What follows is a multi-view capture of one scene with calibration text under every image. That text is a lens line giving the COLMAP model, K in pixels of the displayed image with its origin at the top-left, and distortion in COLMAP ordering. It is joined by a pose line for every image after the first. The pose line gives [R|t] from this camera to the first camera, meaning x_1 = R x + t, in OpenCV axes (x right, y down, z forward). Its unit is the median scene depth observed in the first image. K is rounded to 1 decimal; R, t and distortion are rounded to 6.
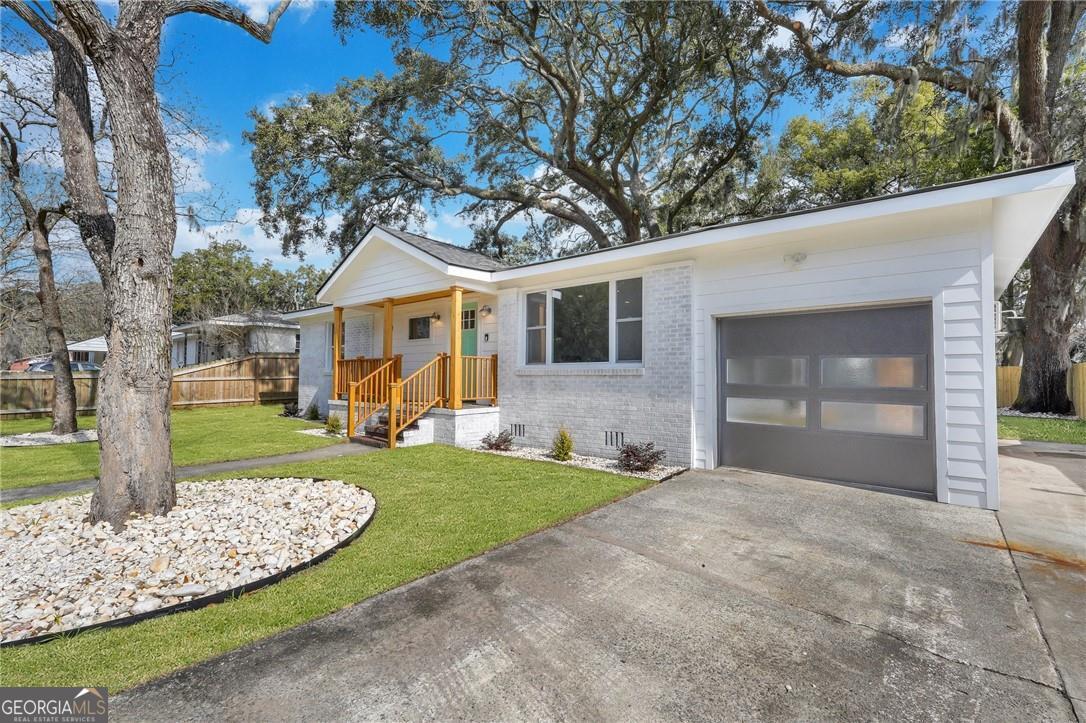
lens RADIAL K [[487.6, 0, 544.8], [0, 487.6, 364.0], [0, 0, 1]] dist [-0.008263, 0.003122]
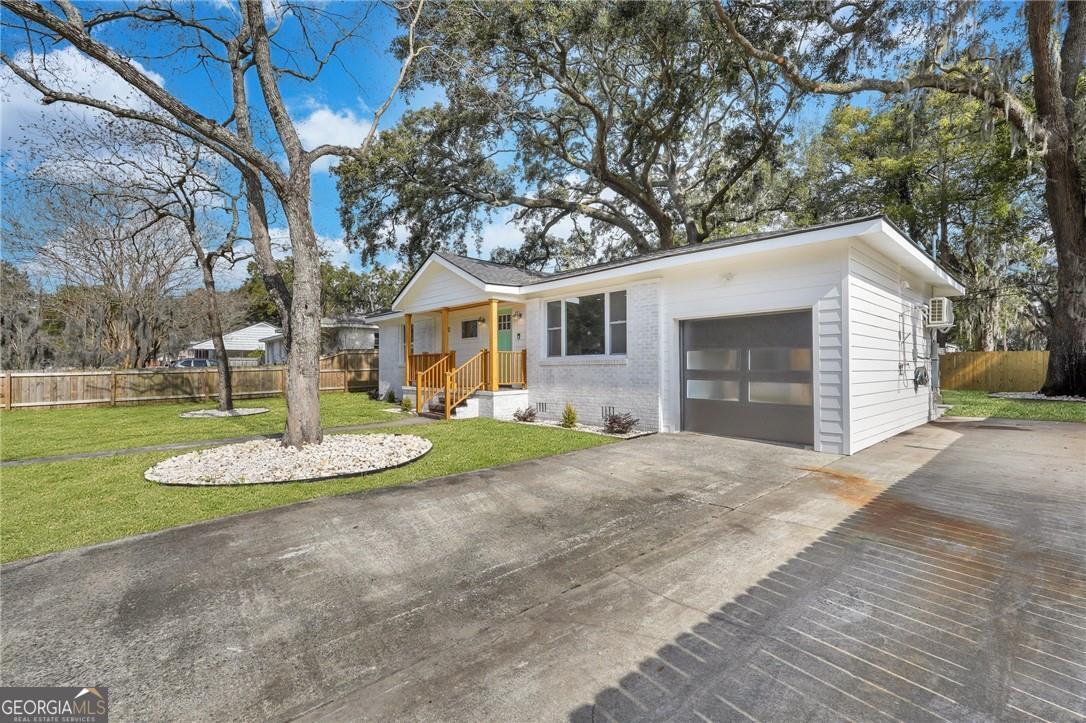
lens RADIAL K [[487.6, 0, 542.8], [0, 487.6, 363.6], [0, 0, 1]] dist [-0.008263, 0.003122]
pose [[0.991031, -0.012653, -0.133029, 0.107155], [0.015208, 0.999719, 0.018209, -0.004415], [0.132761, -0.020069, 0.990945, -0.251609]]
